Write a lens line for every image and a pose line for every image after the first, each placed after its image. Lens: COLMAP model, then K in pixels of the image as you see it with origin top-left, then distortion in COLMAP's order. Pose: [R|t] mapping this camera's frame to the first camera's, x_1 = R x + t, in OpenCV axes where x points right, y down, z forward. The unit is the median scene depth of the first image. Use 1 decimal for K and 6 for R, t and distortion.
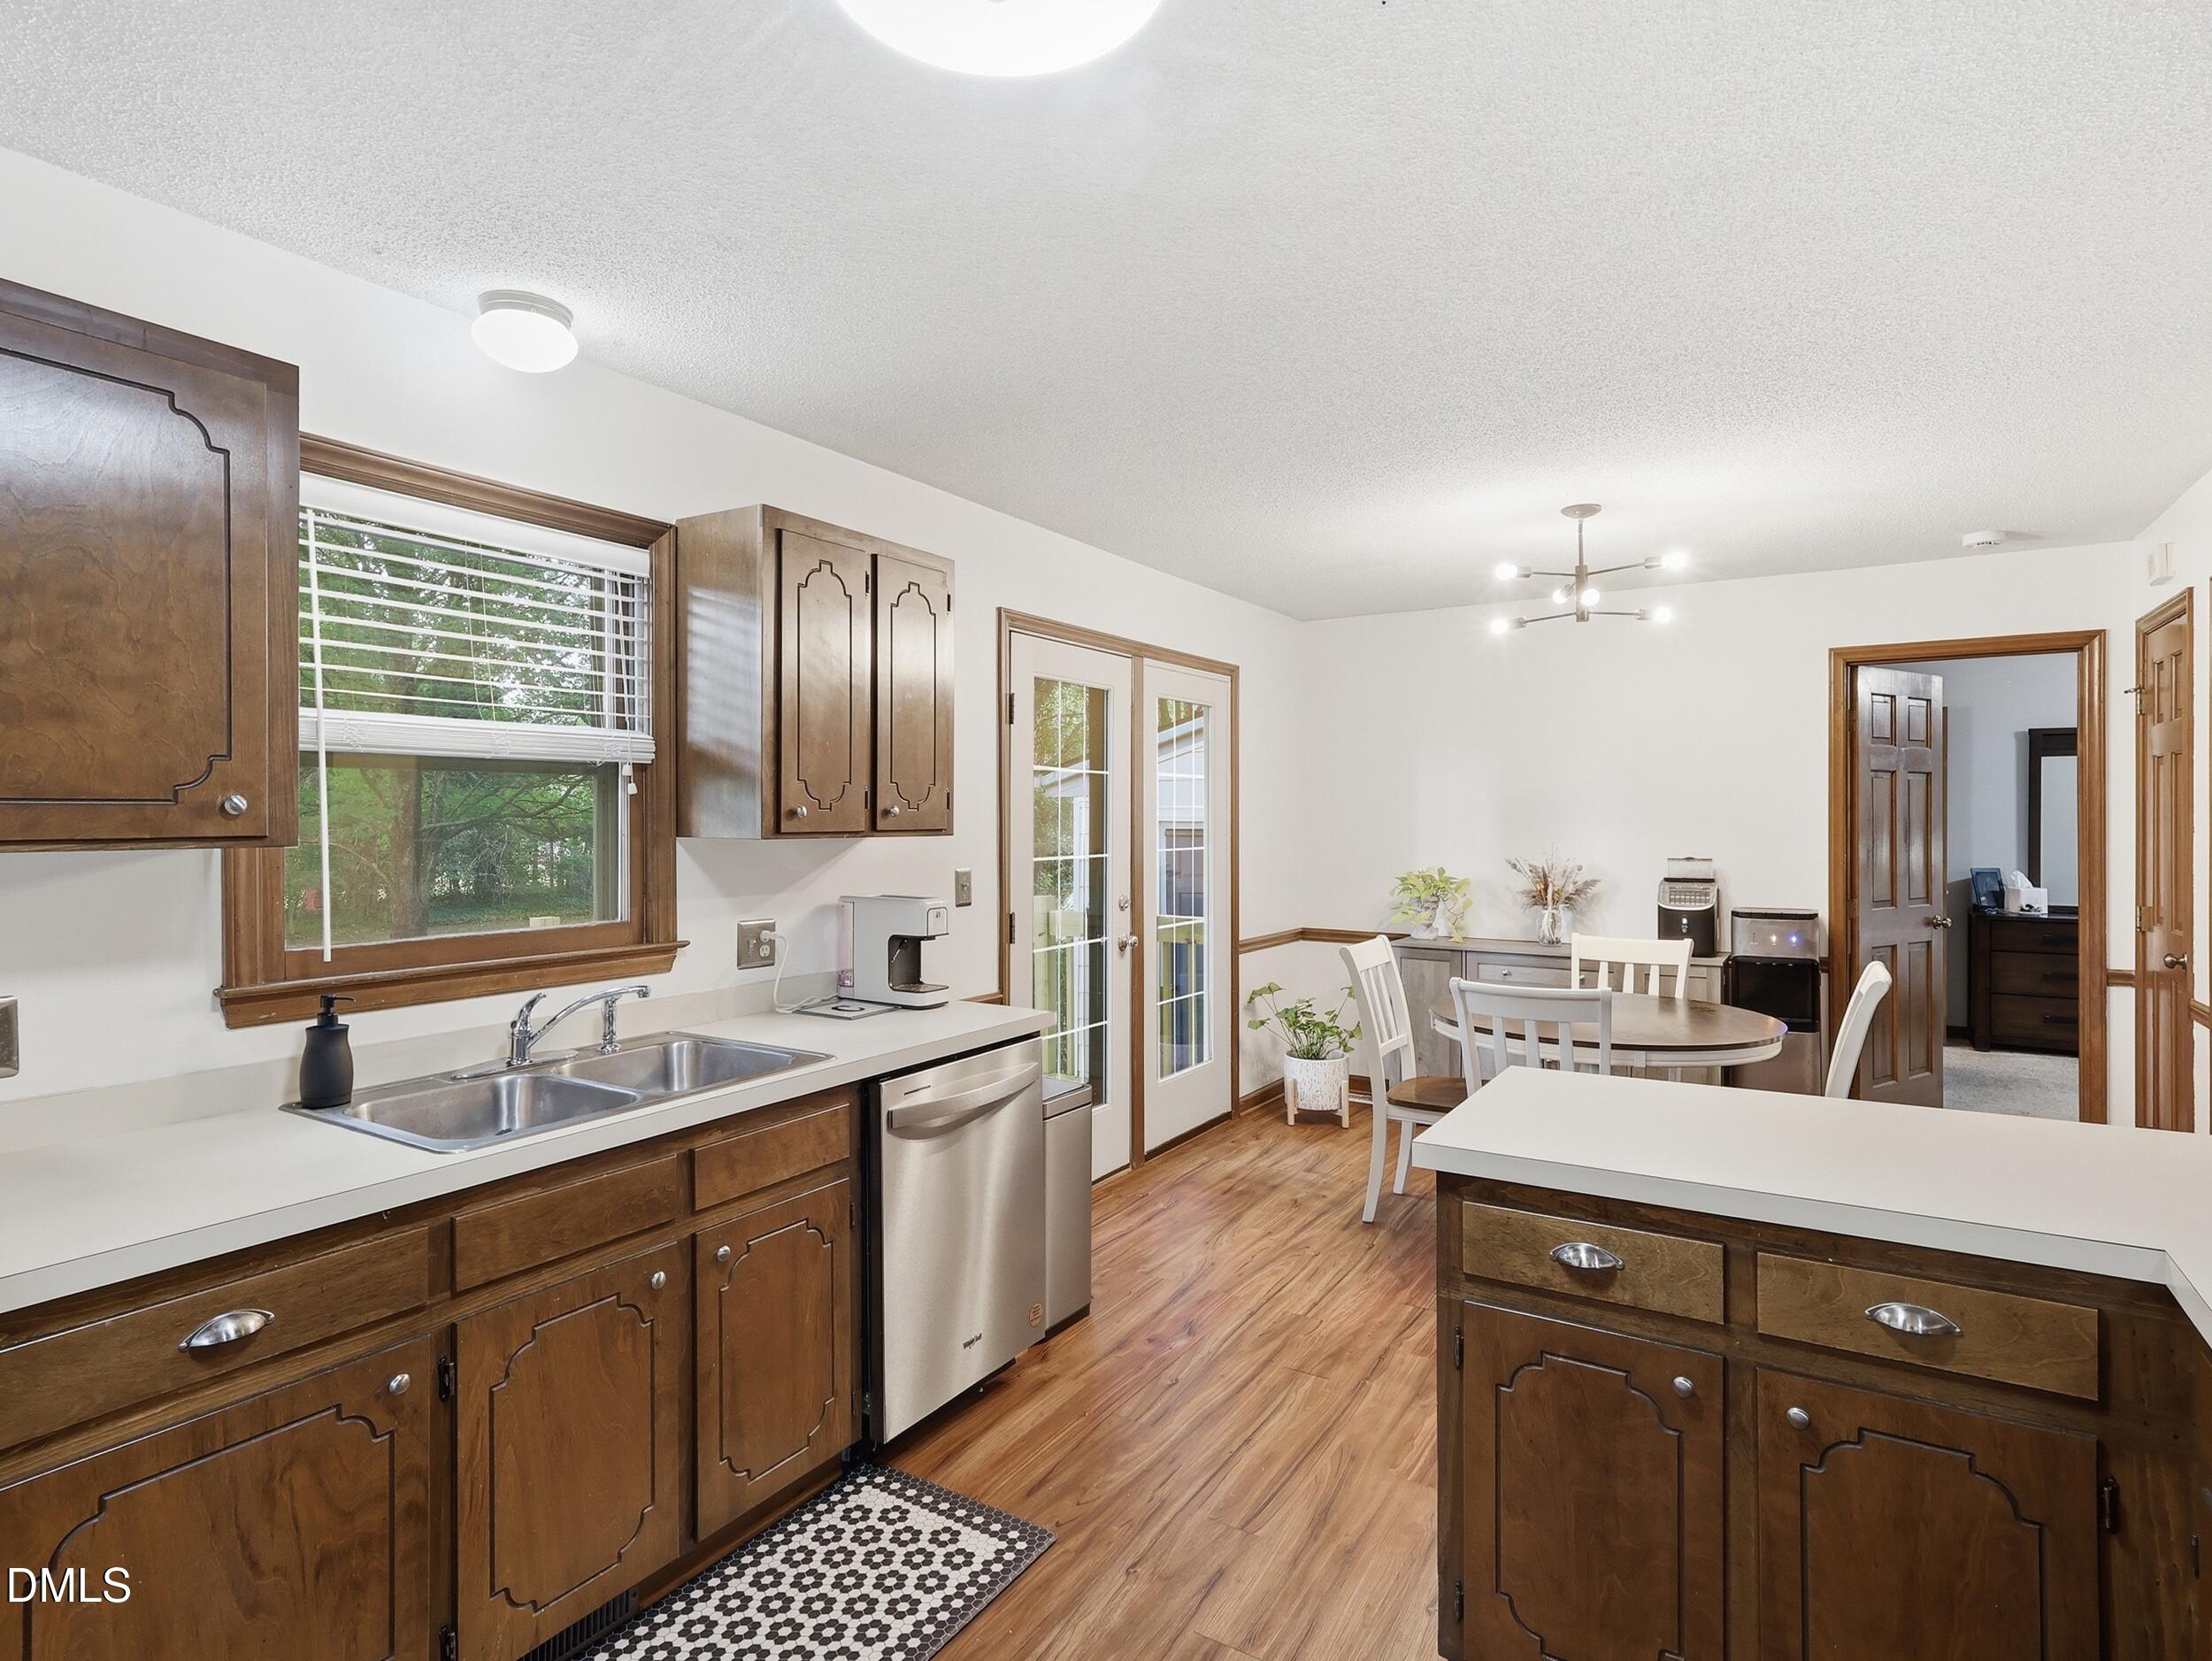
lens RADIAL K [[1163.9, 0, 1106.0], [0, 1163.9, 819.1], [0, 0, 1]] dist [-0.001689, 0.002716]
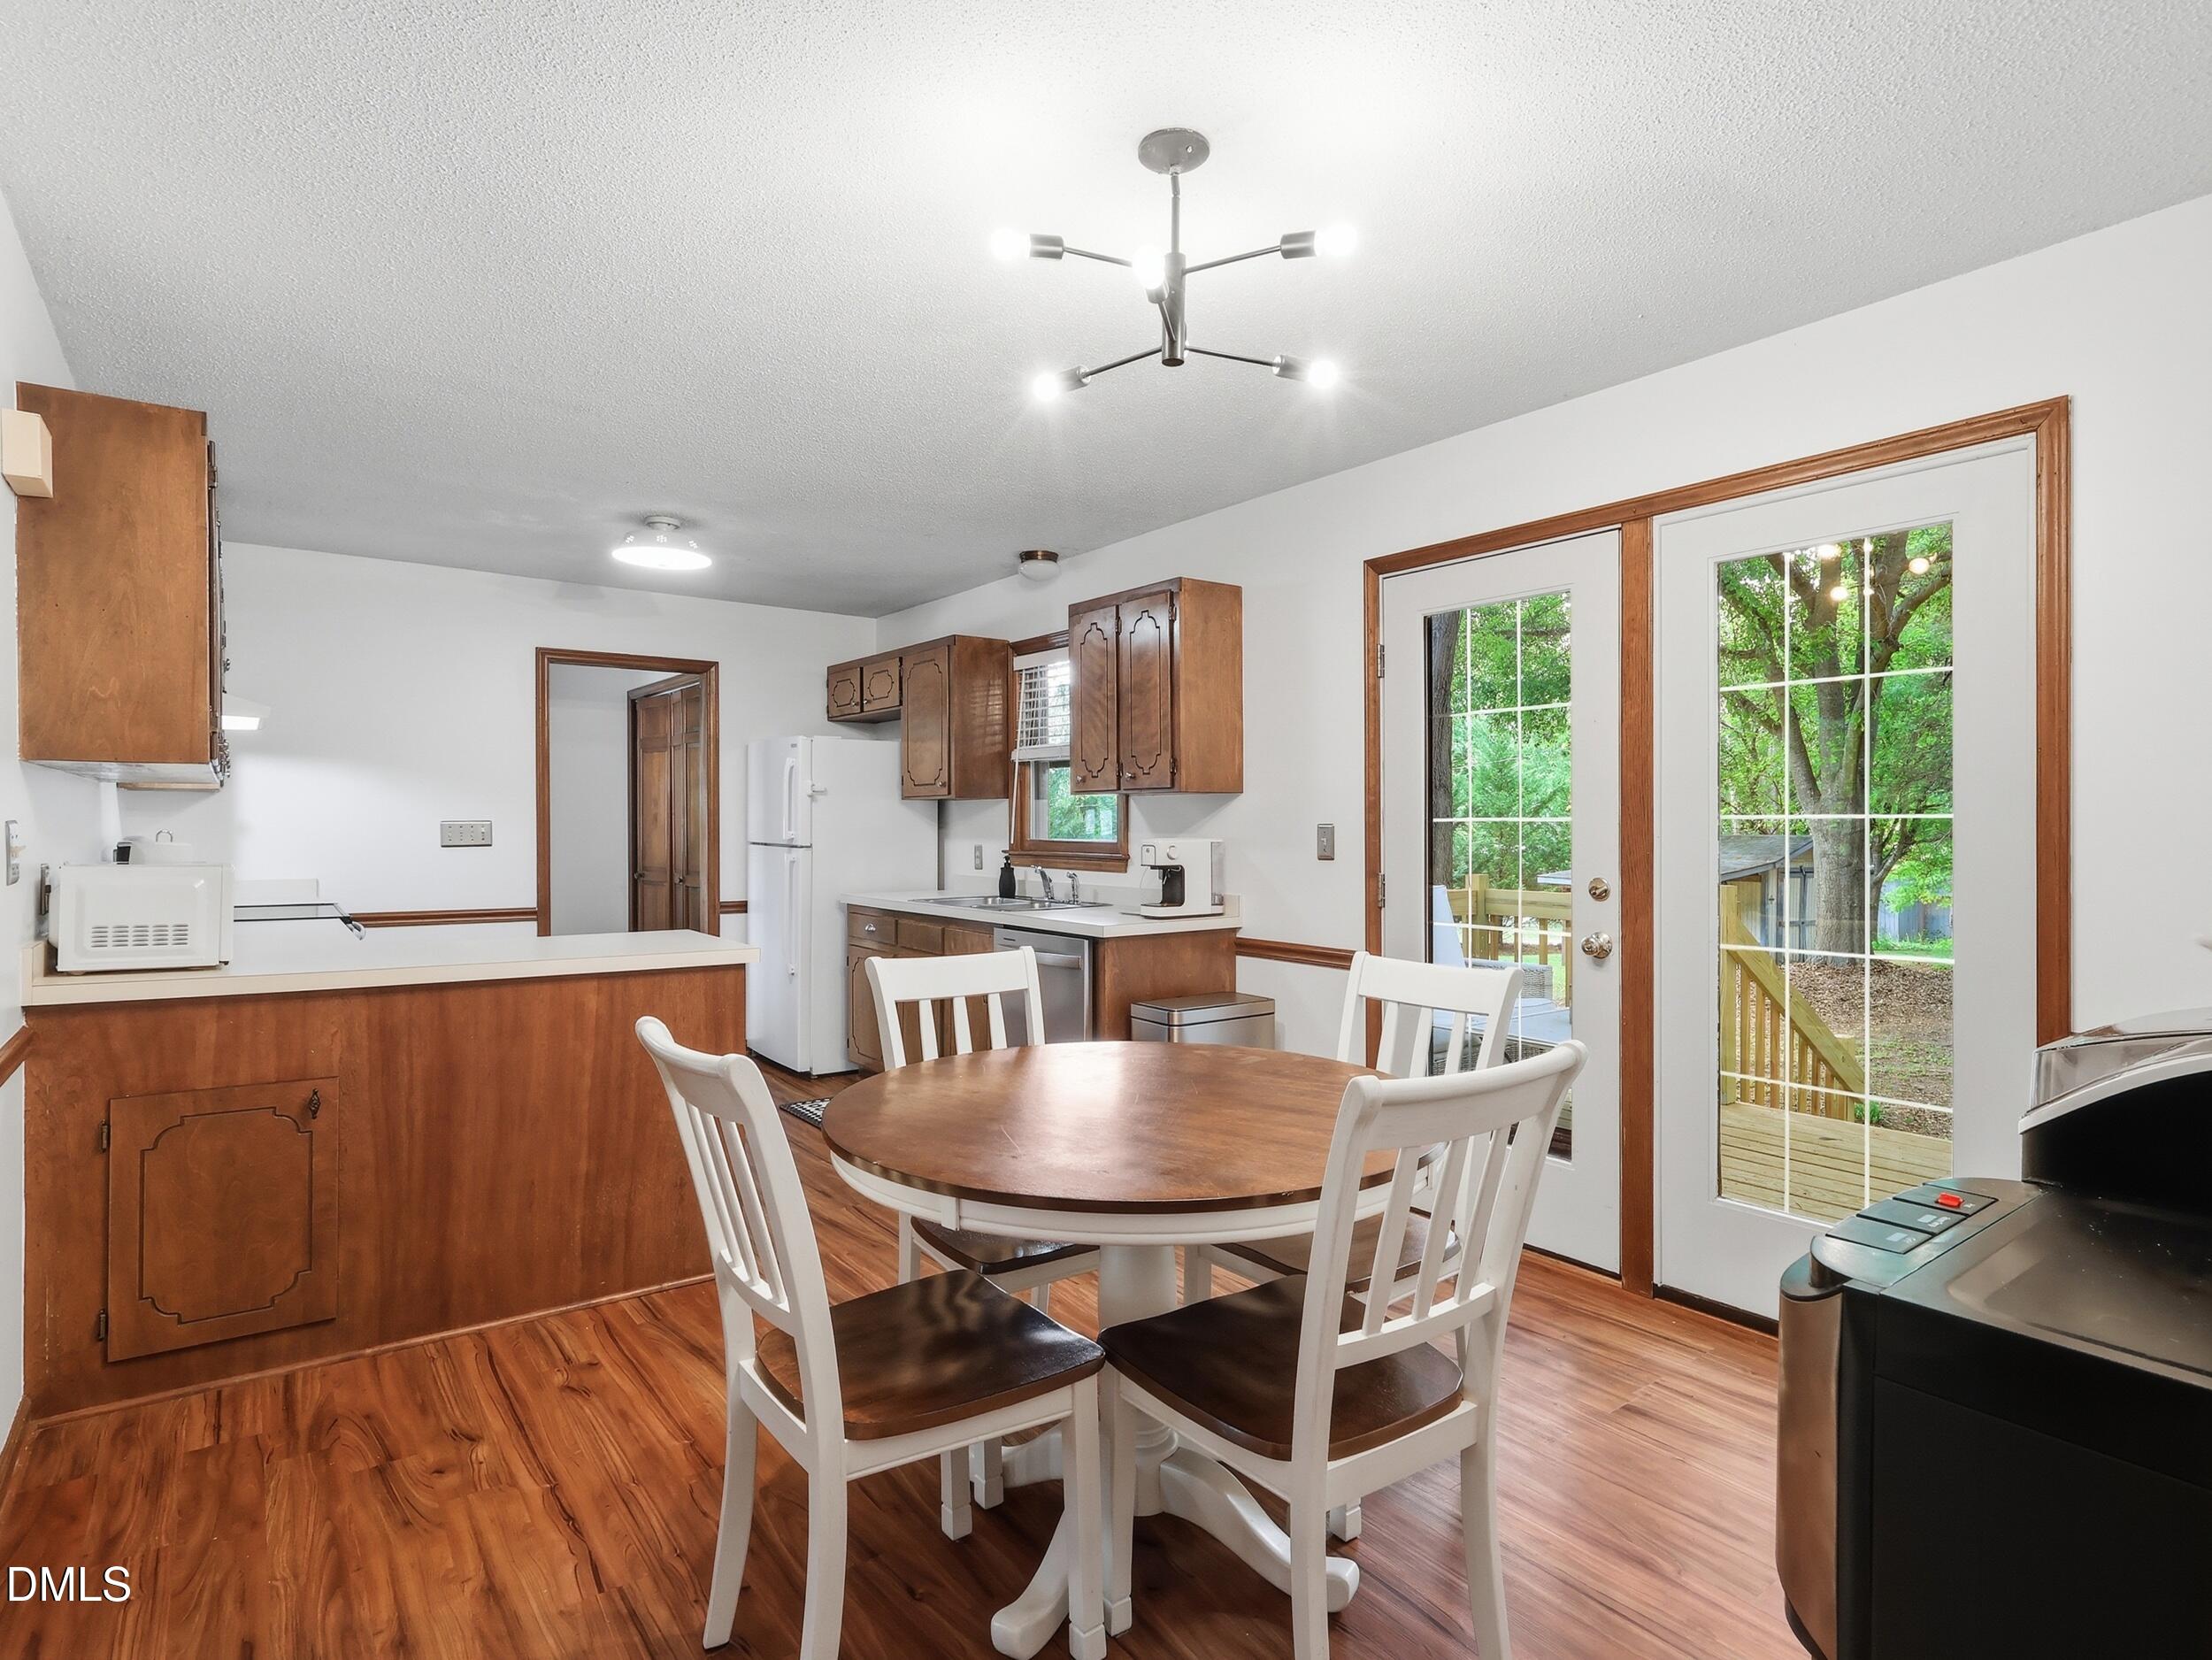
lens RADIAL K [[1163.7, 0, 1106.0], [0, 1163.7, 830.0], [0, 0, 1]] dist [-0.003535, 0.000695]
pose [[-0.364141, 0.007054, -0.931317, 1.127742], [-0.002788, 0.999959, 0.008664, 0.046606], [0.931340, 0.005751, -0.364106, 1.436470]]
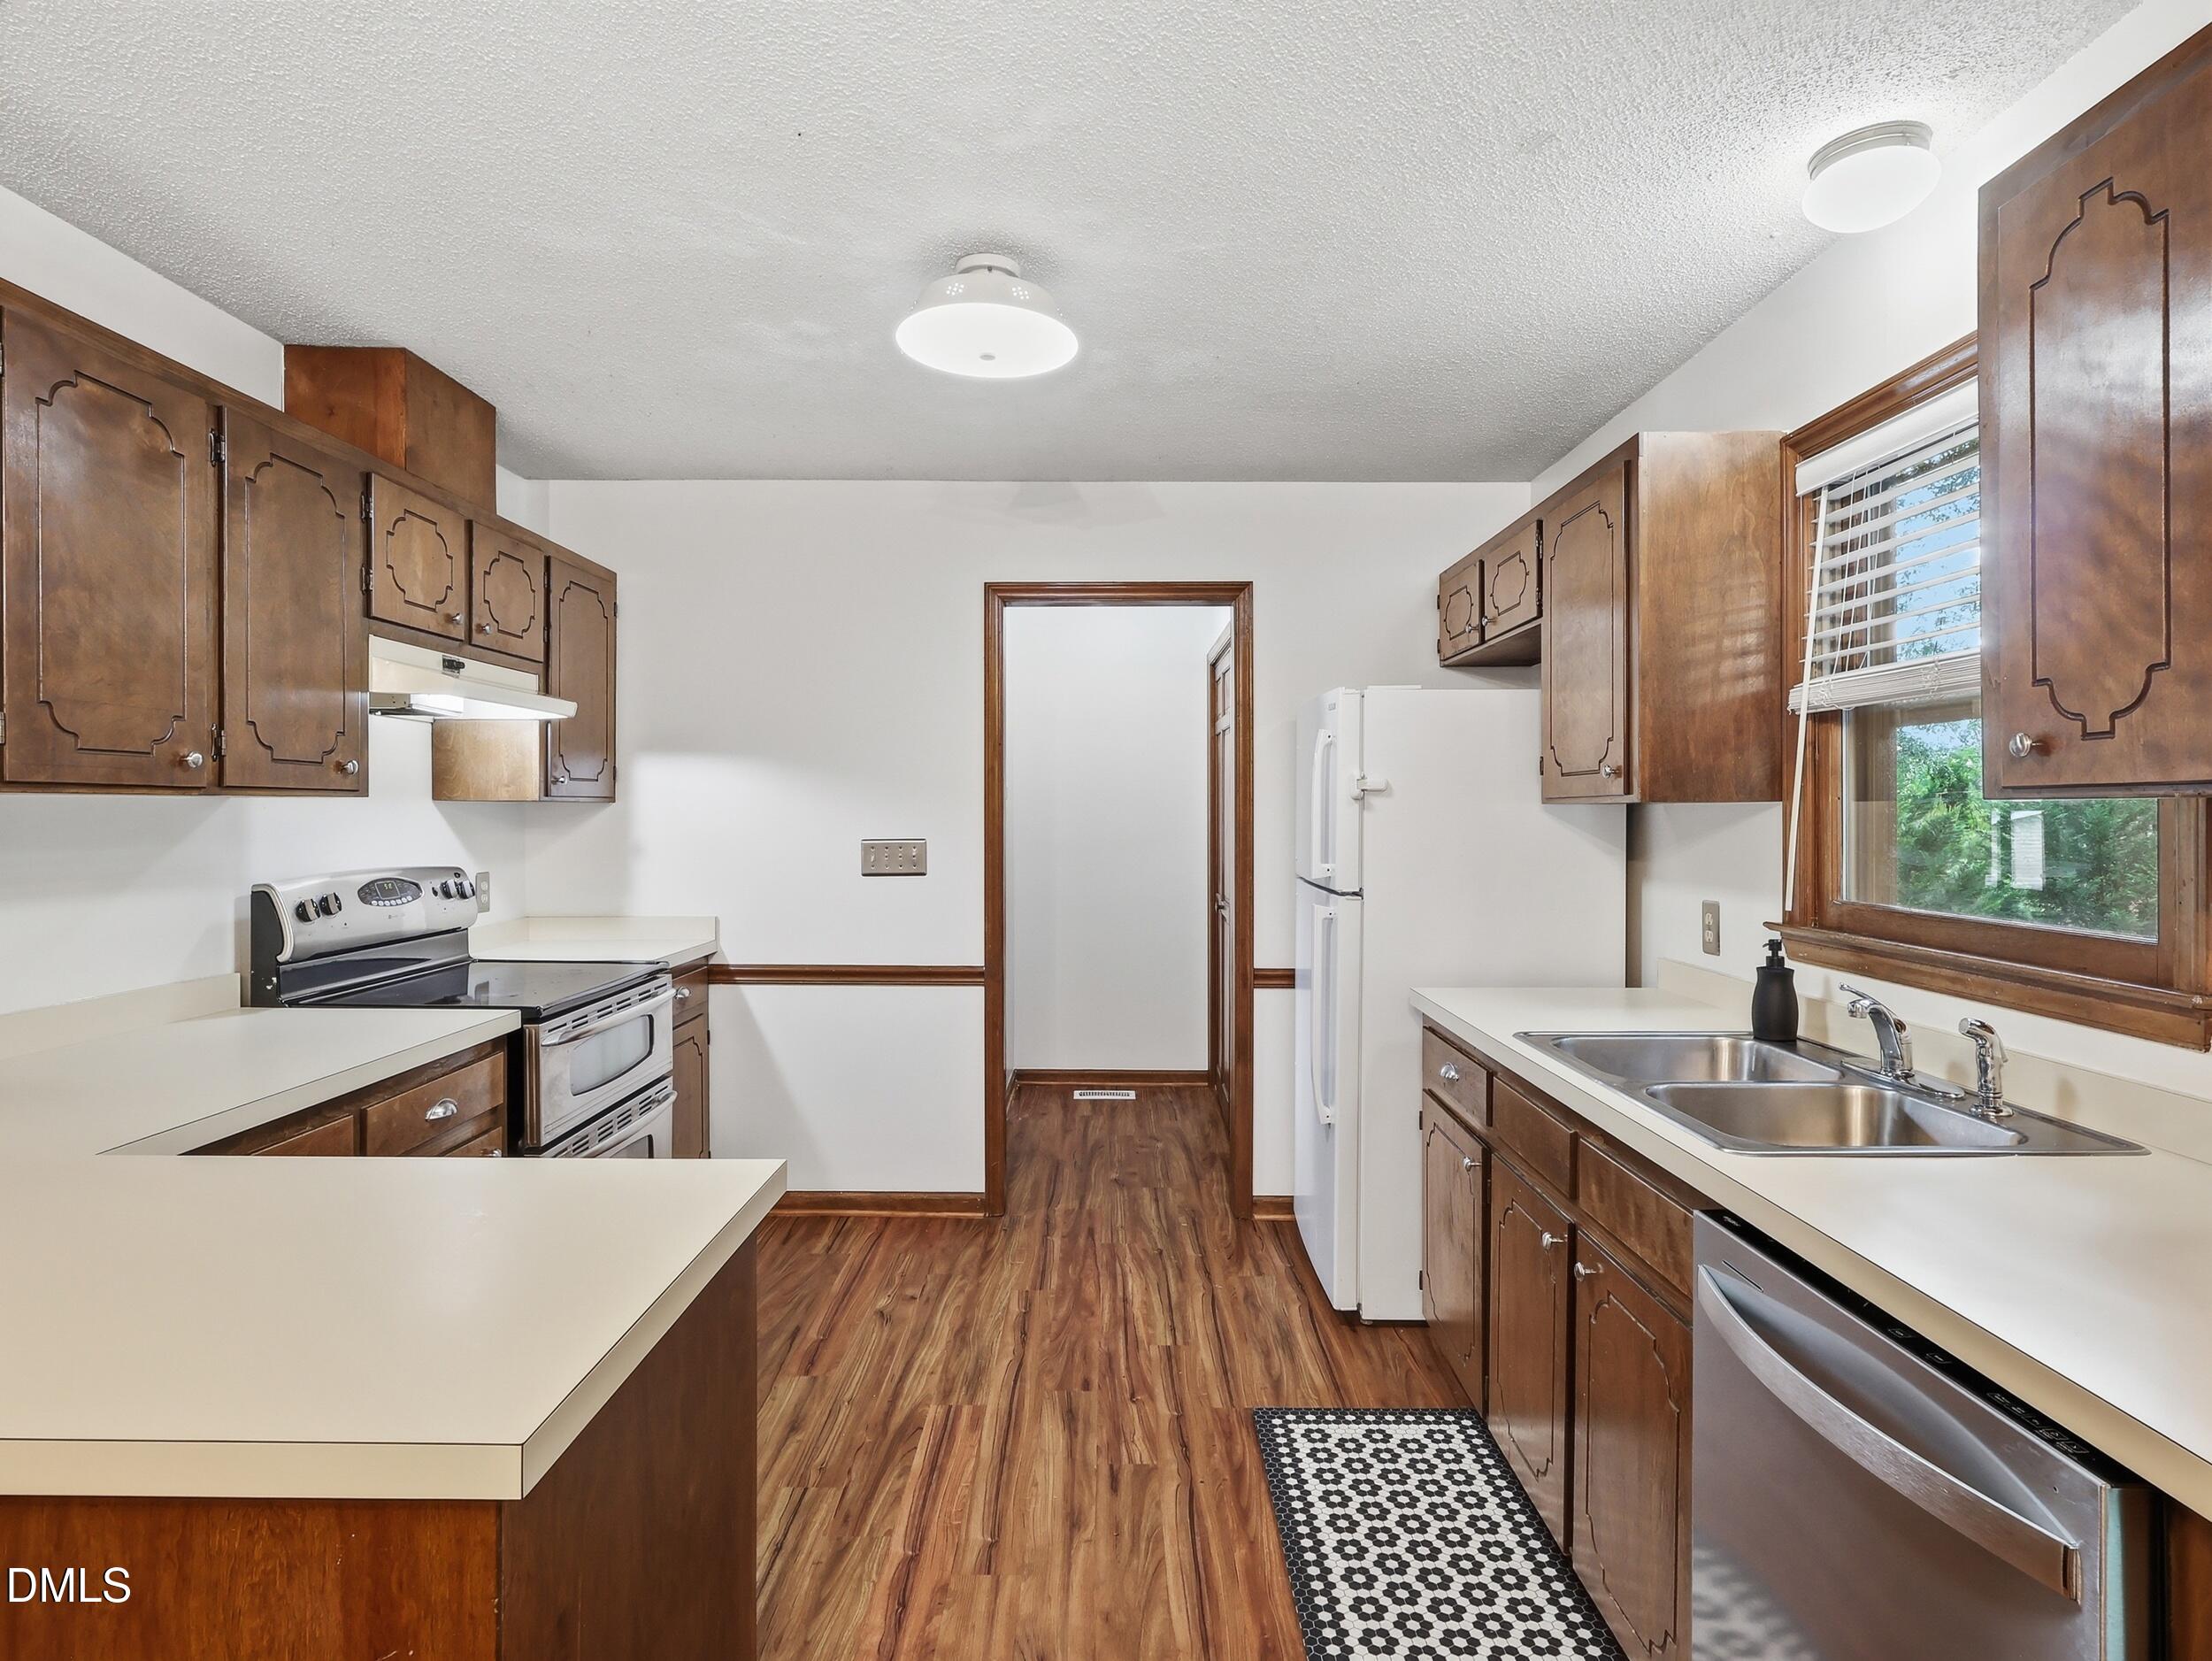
lens RADIAL K [[1163.9, 0, 1106.0], [0, 1163.9, 819.1], [0, 0, 1]] dist [-0.001689, 0.002716]
pose [[-0.849257, 0.004363, -0.527961, 0.296381], [-0.000062, 0.999965, 0.008363, 0.019332], [0.527980, 0.007135, -0.849227, 1.060100]]
